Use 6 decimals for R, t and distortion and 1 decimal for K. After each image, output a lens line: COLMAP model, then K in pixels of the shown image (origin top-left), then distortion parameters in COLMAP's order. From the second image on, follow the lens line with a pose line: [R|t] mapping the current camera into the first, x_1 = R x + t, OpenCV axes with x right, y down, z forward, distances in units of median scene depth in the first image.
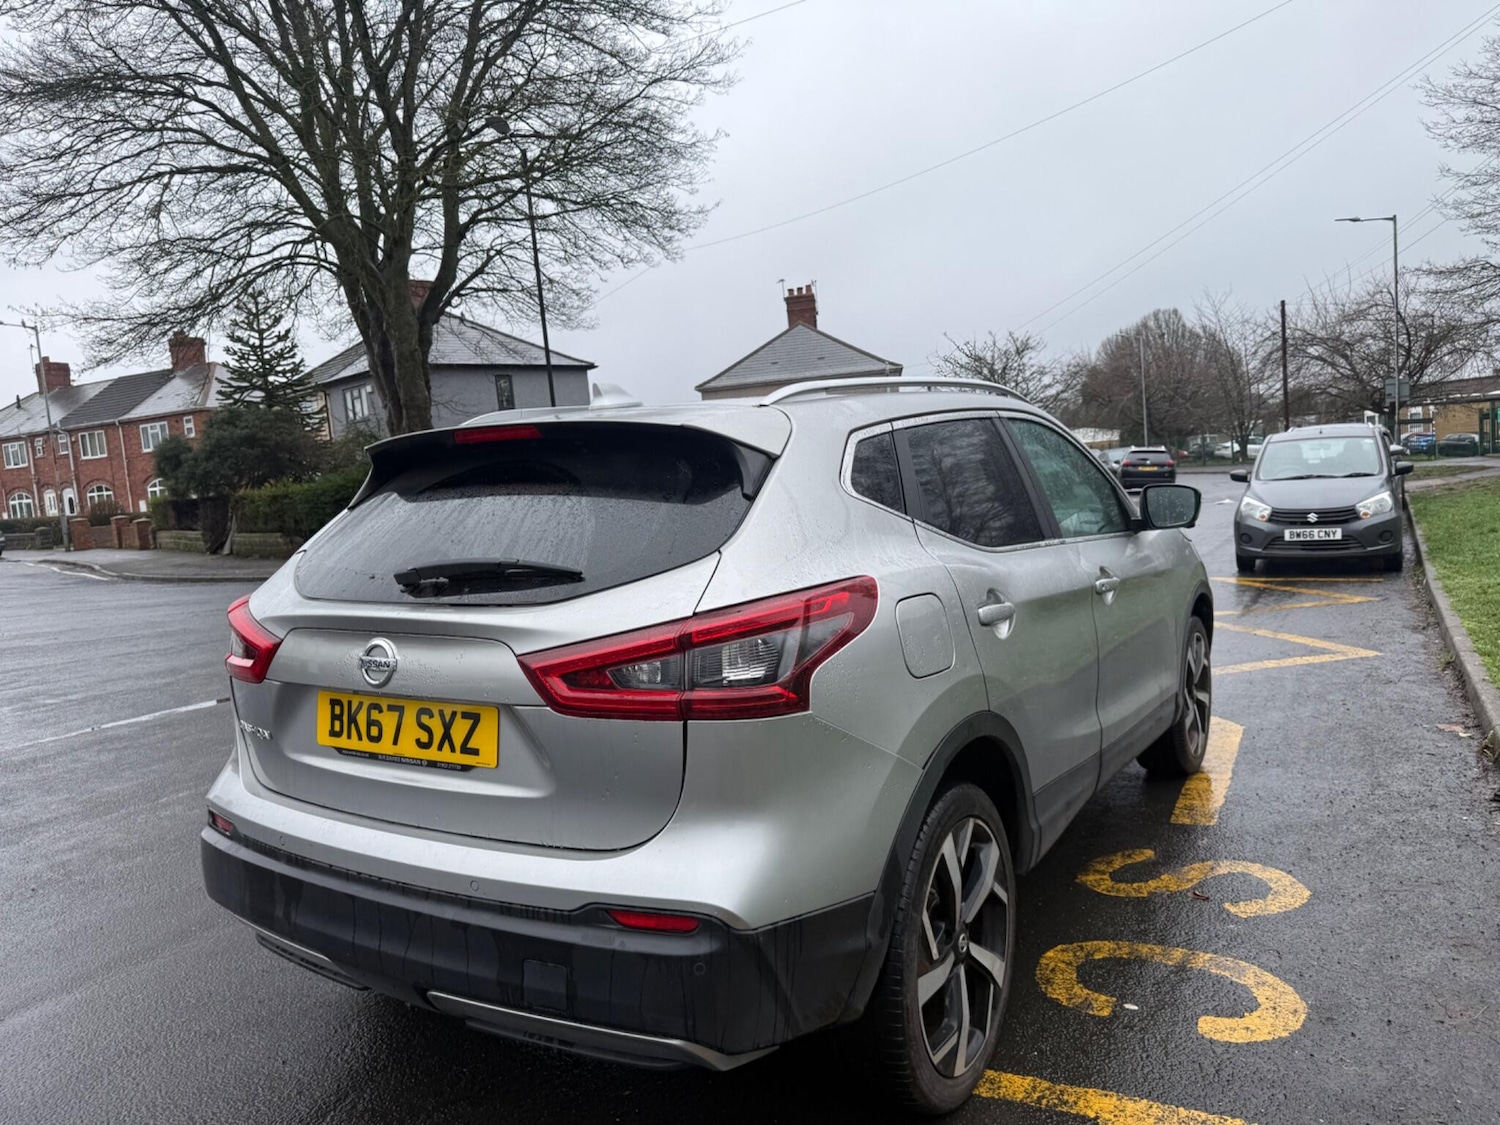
lens RADIAL K [[1066.8, 0, 758.5], [0, 1066.8, 557.6], [0, 0, 1]] dist [0.038924, -0.052511]
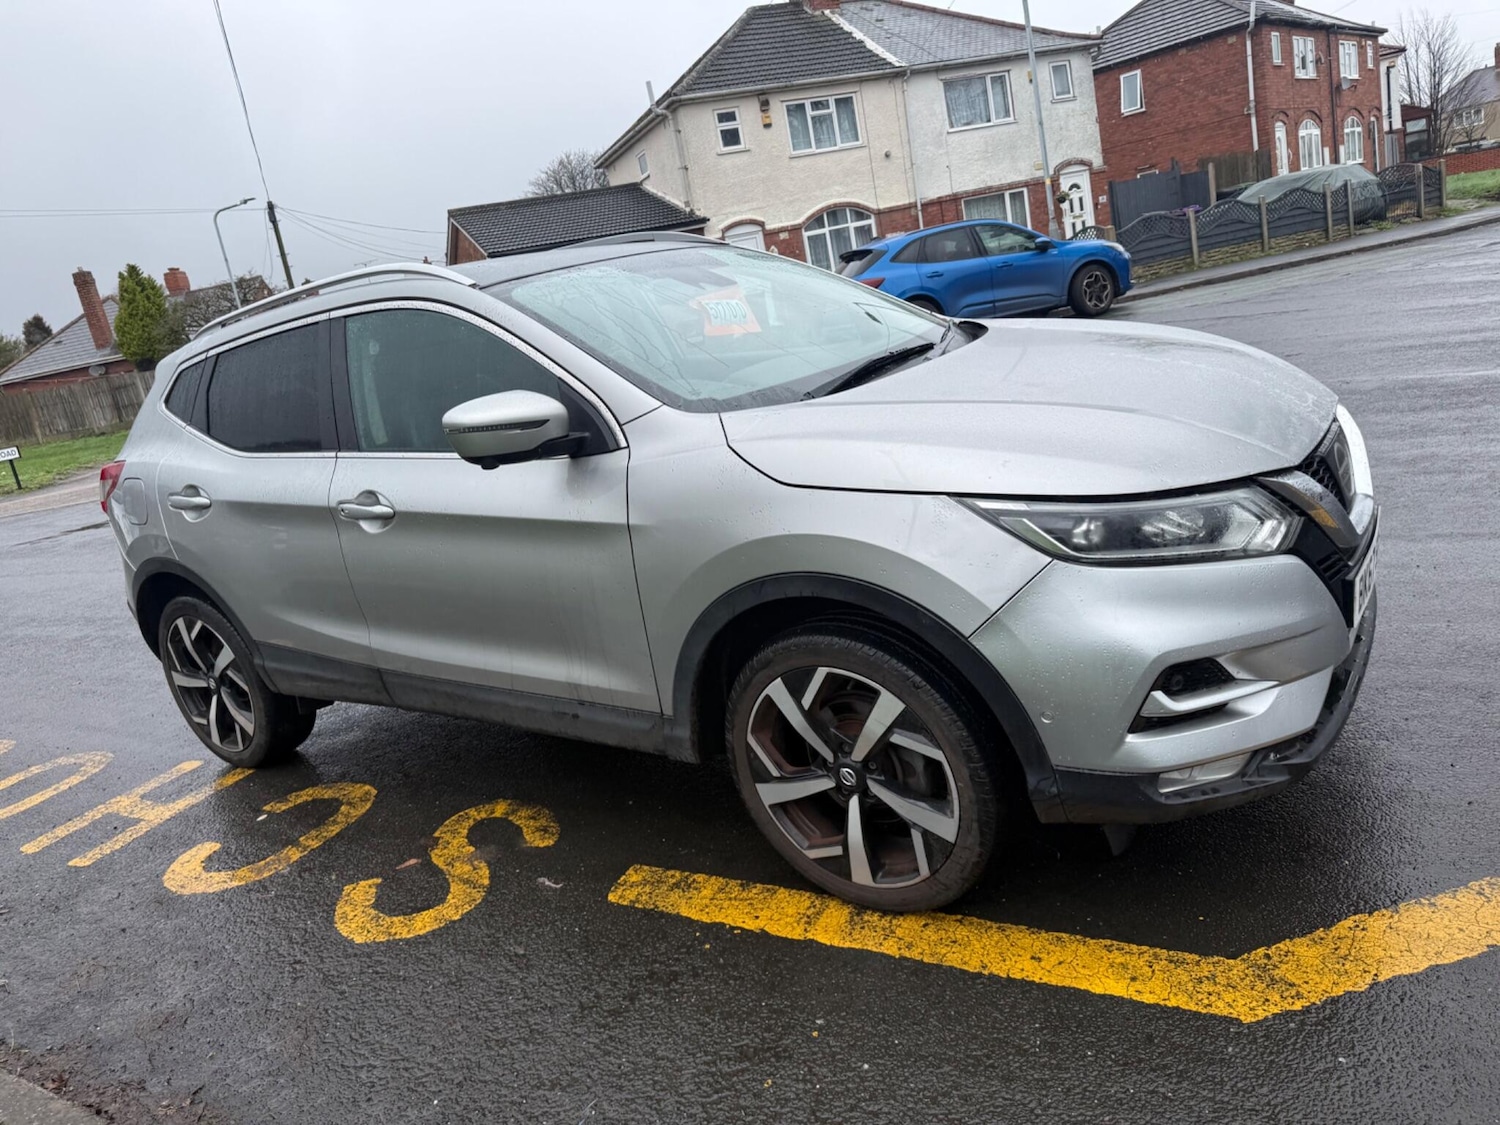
lens RADIAL K [[1066.8, 0, 751.9], [0, 1066.8, 560.0], [0, 0, 1]] dist [0.038924, -0.052511]
pose [[-0.031722, 0.323170, -0.945809, 1.394603], [0.101053, 0.942474, 0.318641, -0.225282], [0.994375, -0.085469, -0.062554, 1.618310]]
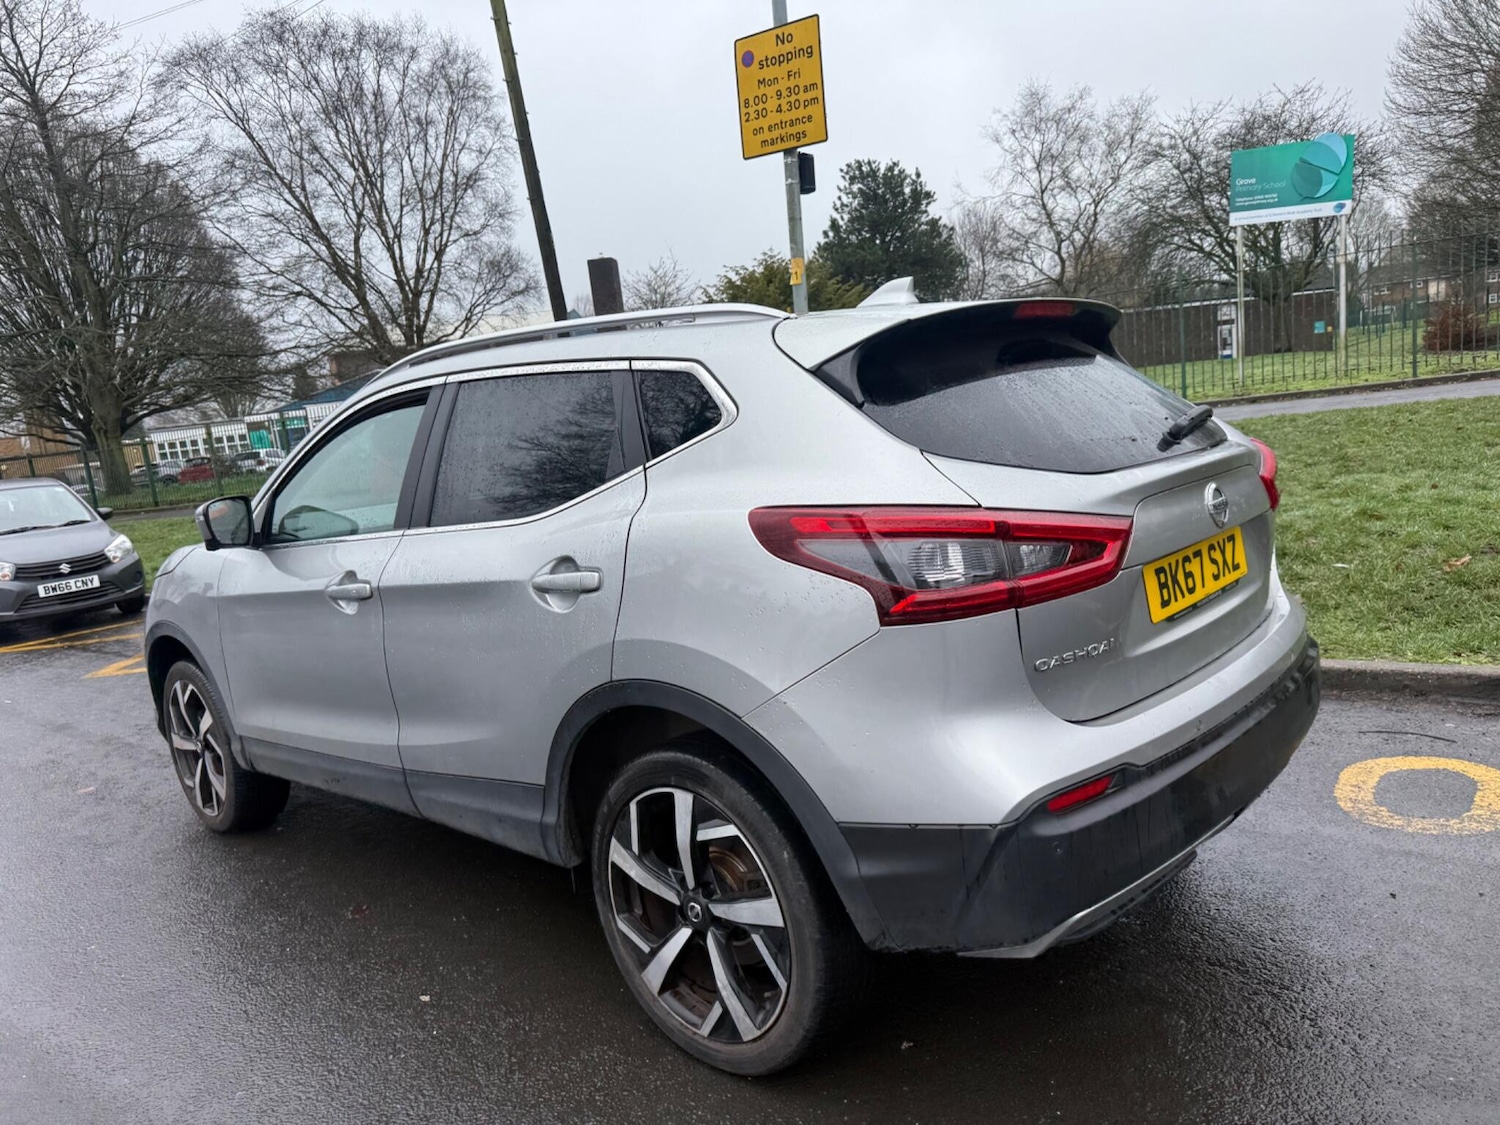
lens RADIAL K [[1066.0, 0, 749.6], [0, 1066.0, 566.1], [0, 0, 1]] dist [0.034909, -0.045693]
pose [[0.191023, -0.109875, 0.975417, -1.092957], [0.181769, 0.980489, 0.074849, -0.003890], [-0.964609, 0.163002, 0.207268, 0.912264]]
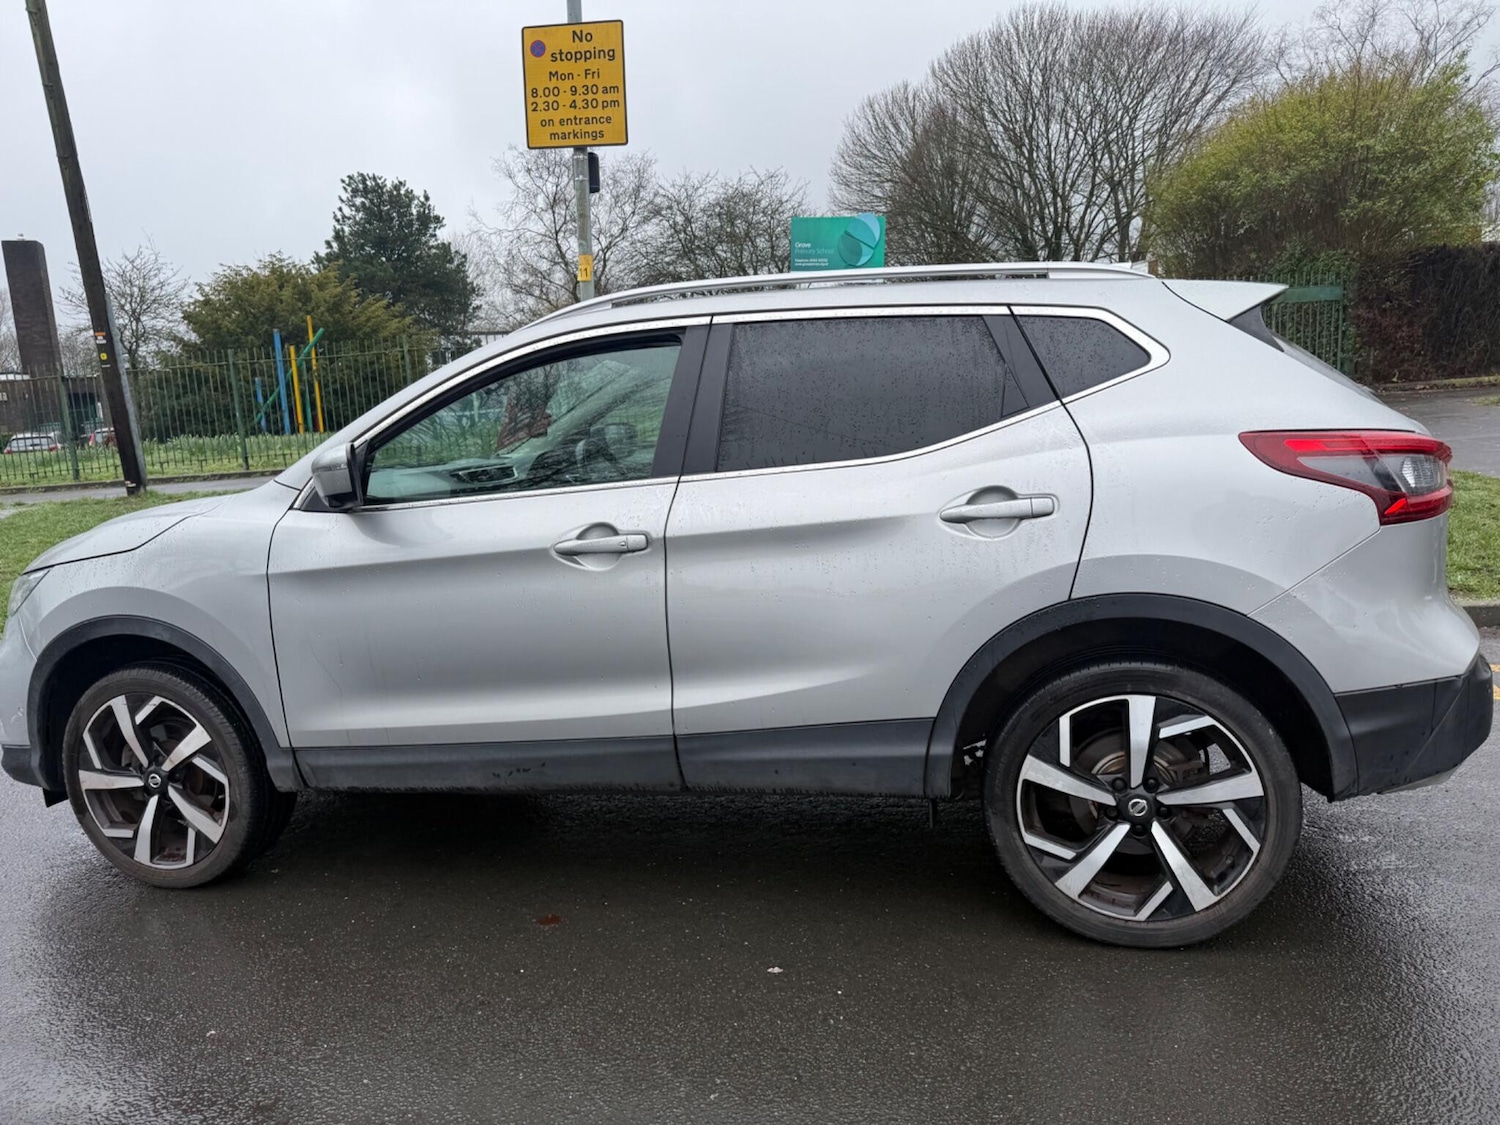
lens RADIAL K [[1066.0, 0, 754.0], [0, 1066.0, 550.4], [0, 0, 1]] dist [0.034909, -0.045693]
pose [[-0.300696, -0.063120, 0.951629, -1.078250], [0.158009, 0.980721, 0.114978, -0.053850], [-0.940540, 0.184939, -0.284925, 1.650052]]
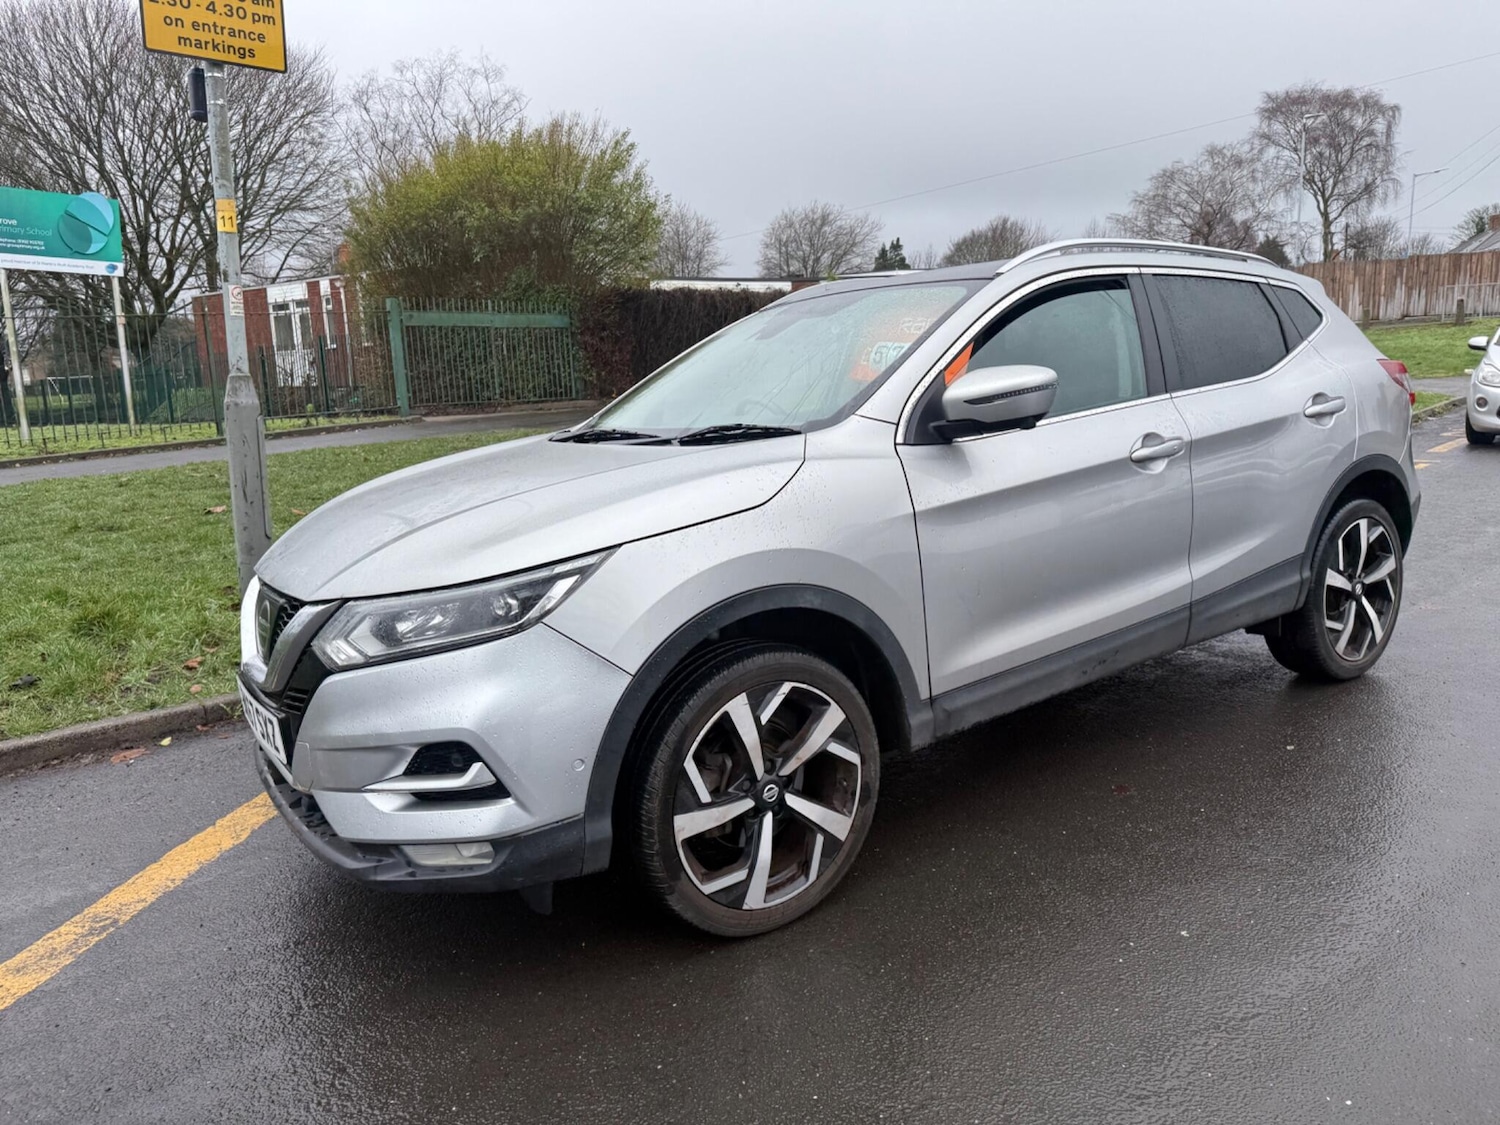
lens RADIAL K [[1066.8, 0, 753.8], [0, 1066.8, 552.0], [0, 0, 1]] dist [0.038924, -0.052511]
pose [[-0.913006, 0.043781, 0.405589, -0.216104], [0.145986, 0.963448, 0.224625, -0.183507], [-0.380929, 0.264295, -0.886025, 2.688628]]
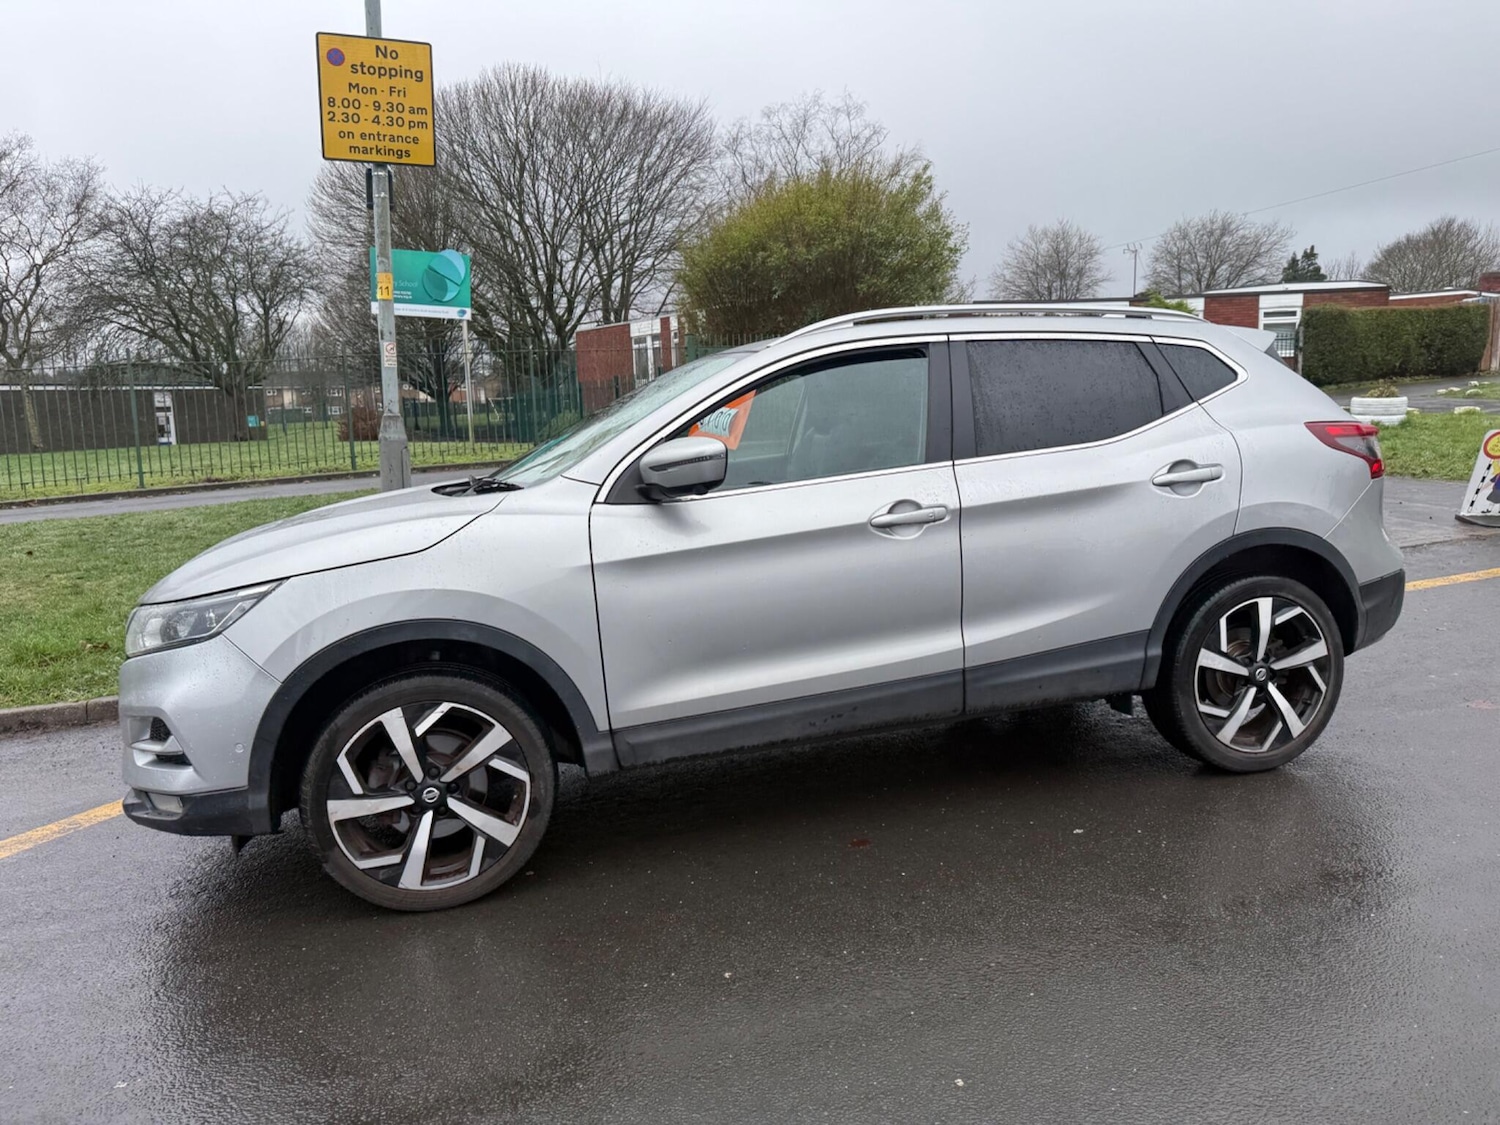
lens RADIAL K [[1066.0, 0, 755.6], [0, 1066.0, 549.3], [0, 0, 1]] dist [0.034909, -0.045693]
pose [[-0.721866, 0.005491, 0.692011, -0.816487], [0.153444, 0.976347, 0.152317, -0.137548], [-0.674807, 0.216138, -0.705634, 2.430821]]
